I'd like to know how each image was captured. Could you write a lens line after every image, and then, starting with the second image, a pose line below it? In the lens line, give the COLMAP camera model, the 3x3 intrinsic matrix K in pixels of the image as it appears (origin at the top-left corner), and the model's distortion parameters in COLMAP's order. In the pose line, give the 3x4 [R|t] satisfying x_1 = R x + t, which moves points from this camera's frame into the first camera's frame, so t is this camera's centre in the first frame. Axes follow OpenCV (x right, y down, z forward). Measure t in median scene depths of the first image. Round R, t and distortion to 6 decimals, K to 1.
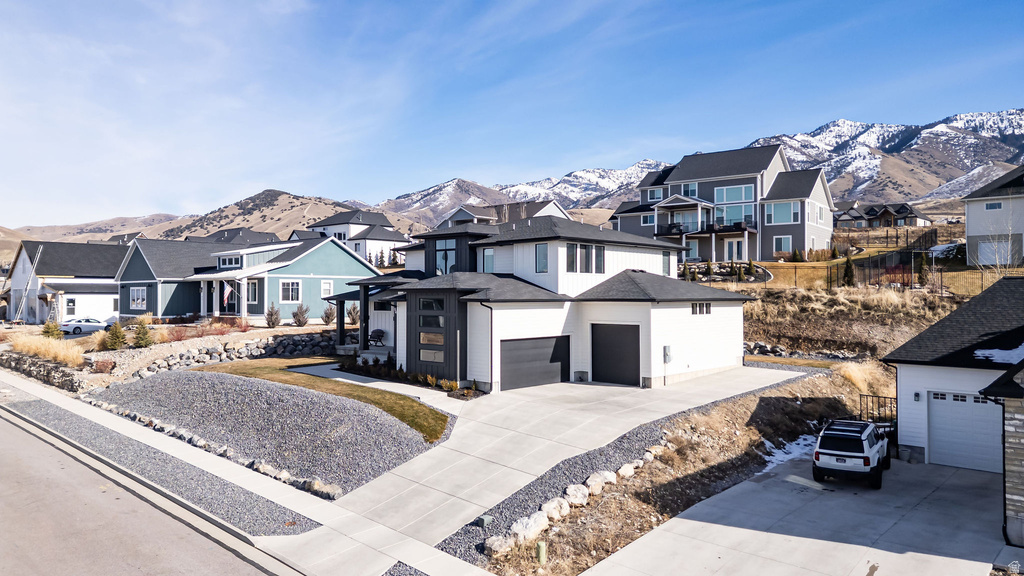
lens RADIAL K [[714.0, 0, 512.6], [0, 714.0, 288.2], [0, 0, 1]] dist [0.083163, -0.080800]
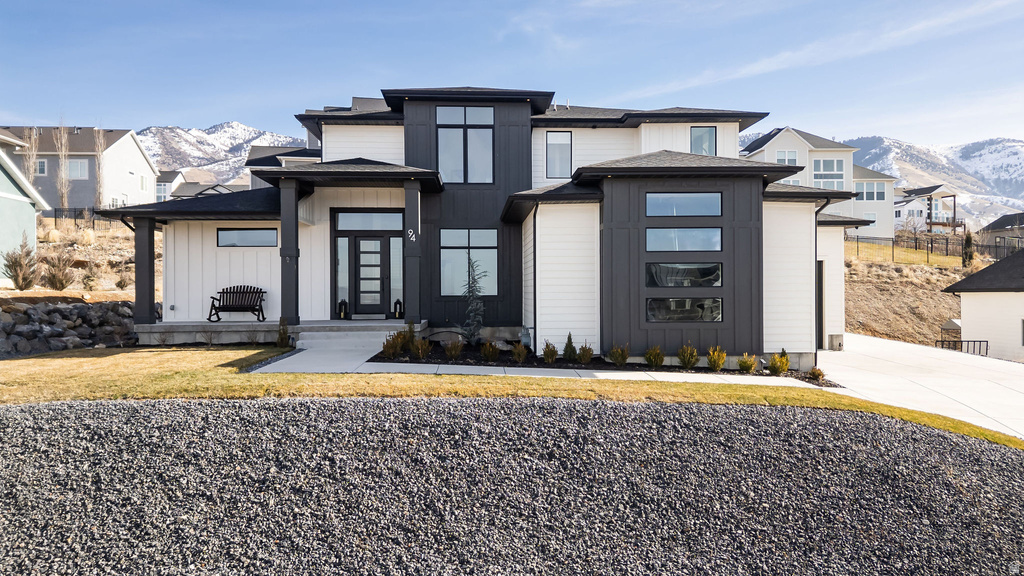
lens RADIAL K [[711.2, 0, 512.4], [0, 711.2, 291.7], [0, 0, 1]] dist [0.080612, -0.074520]
pose [[0.698198, -0.004411, 0.715891, -0.007206], [-0.000611, 0.999977, 0.006758, 0.001037], [-0.715904, -0.005156, 0.698179, 0.009786]]
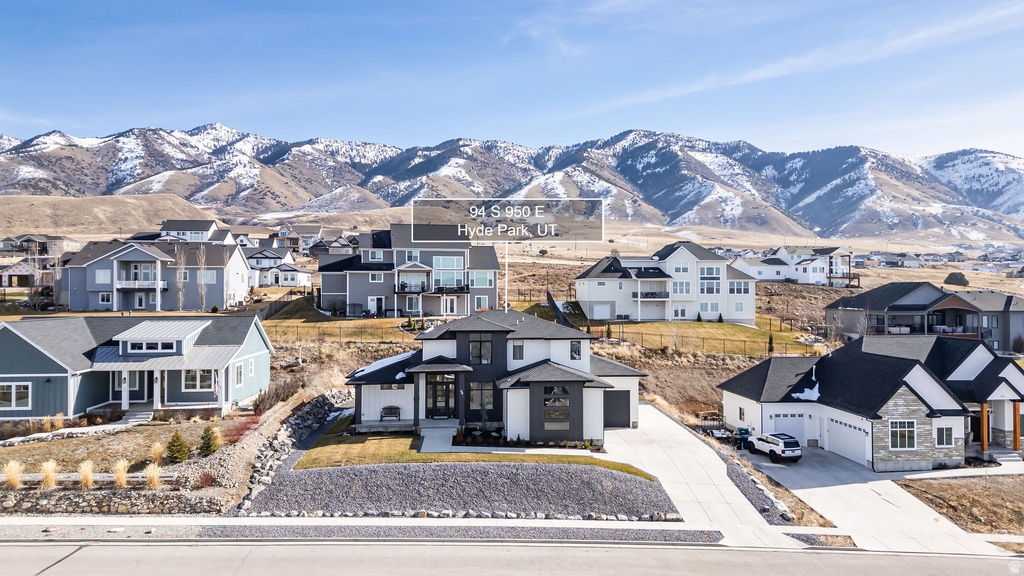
lens RADIAL K [[714.0, 0, 512.6], [0, 714.0, 288.2], [0, 0, 1]] dist [0.083163, -0.080800]
pose [[0.681840, 0.004638, 0.731487, -0.016420], [-0.005208, 0.999985, -0.001485, -0.002429], [-0.731483, -0.002797, 0.681854, 0.000931]]
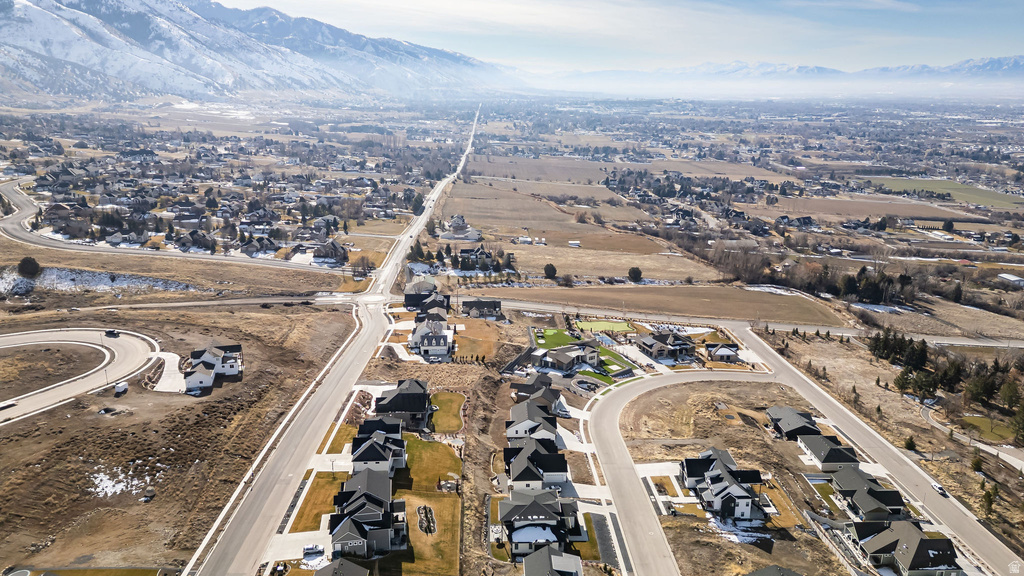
lens RADIAL K [[714.0, 0, 512.6], [0, 714.0, 288.2], [0, 0, 1]] dist [0.083163, -0.080800]
pose [[-0.703102, -0.196786, 0.683318, -0.044233], [-0.007604, 0.962971, 0.269498, -0.042553], [-0.711048, 0.184289, -0.678563, 0.065362]]
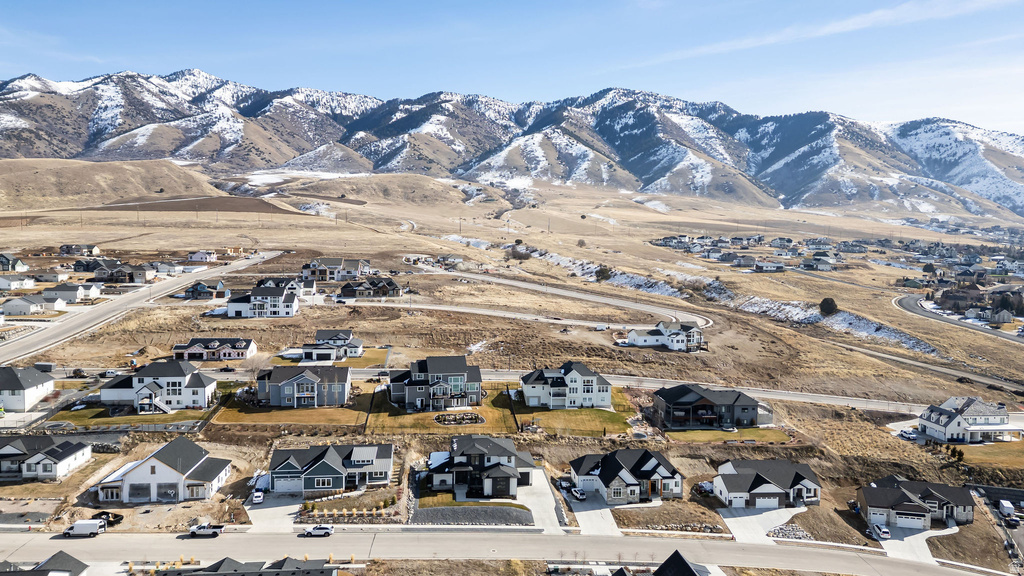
lens RADIAL K [[711.2, 0, 512.4], [0, 711.2, 291.7], [0, 0, 1]] dist [0.080612, -0.074520]
pose [[0.660285, -0.043205, 0.749771, -0.043330], [-0.022226, 0.996782, 0.077013, -0.019163], [-0.750686, -0.067515, 0.657201, -0.024245]]
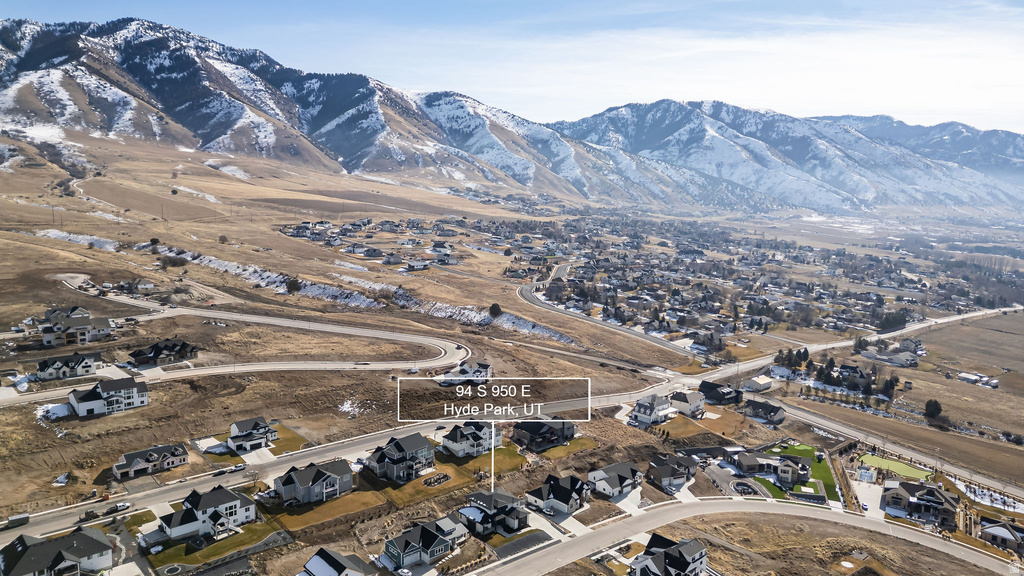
lens RADIAL K [[711.2, 0, 512.4], [0, 711.2, 291.7], [0, 0, 1]] dist [0.080612, -0.074520]
pose [[0.086742, -0.139247, 0.986451, -0.092244], [-0.028124, 0.989447, 0.142142, -0.043251], [-0.995834, -0.040073, 0.081910, 0.007982]]
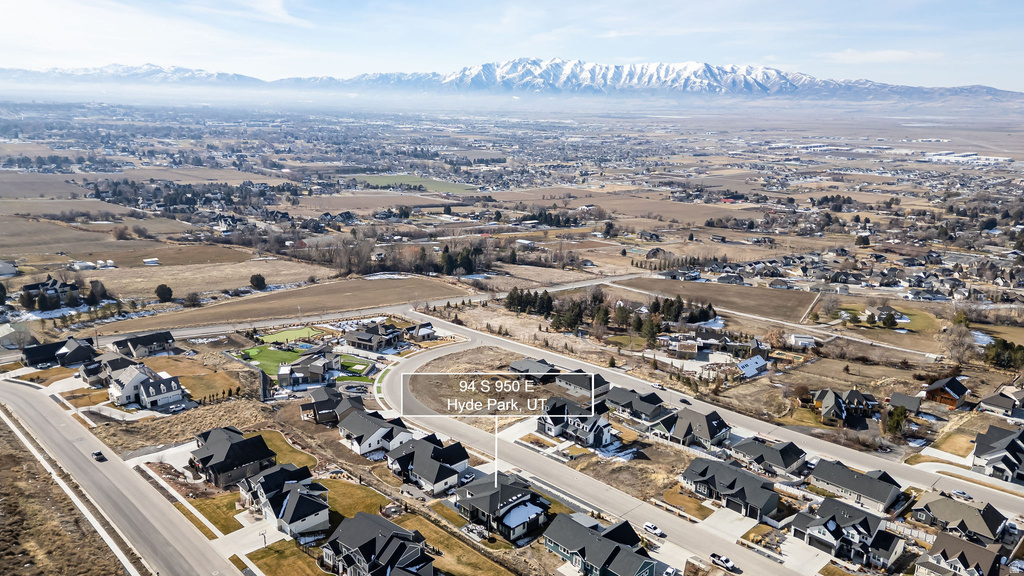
lens RADIAL K [[711.2, 0, 512.4], [0, 711.2, 291.7], [0, 0, 1]] dist [0.080612, -0.074520]
pose [[-0.998549, -0.030843, 0.044144, -0.003236], [-0.018544, 0.966539, 0.255849, -0.038959], [-0.050558, 0.254660, -0.965708, 0.082409]]
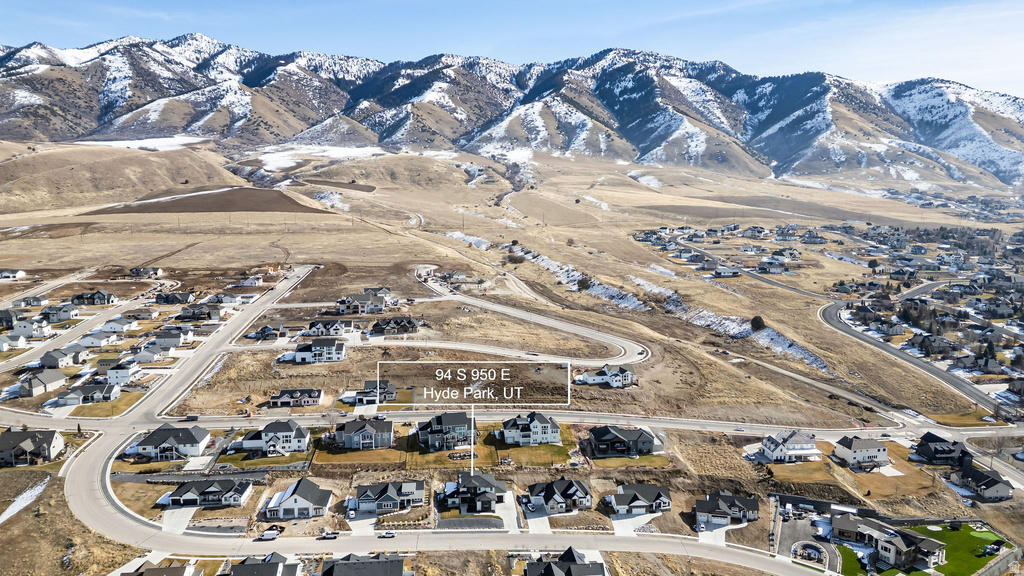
lens RADIAL K [[711.2, 0, 512.4], [0, 711.2, 291.7], [0, 0, 1]] dist [0.080612, -0.074520]
pose [[0.665026, -0.103148, 0.739663, -0.071525], [-0.007735, 0.989412, 0.144931, -0.044186], [-0.746780, -0.102104, 0.657186, -0.053719]]
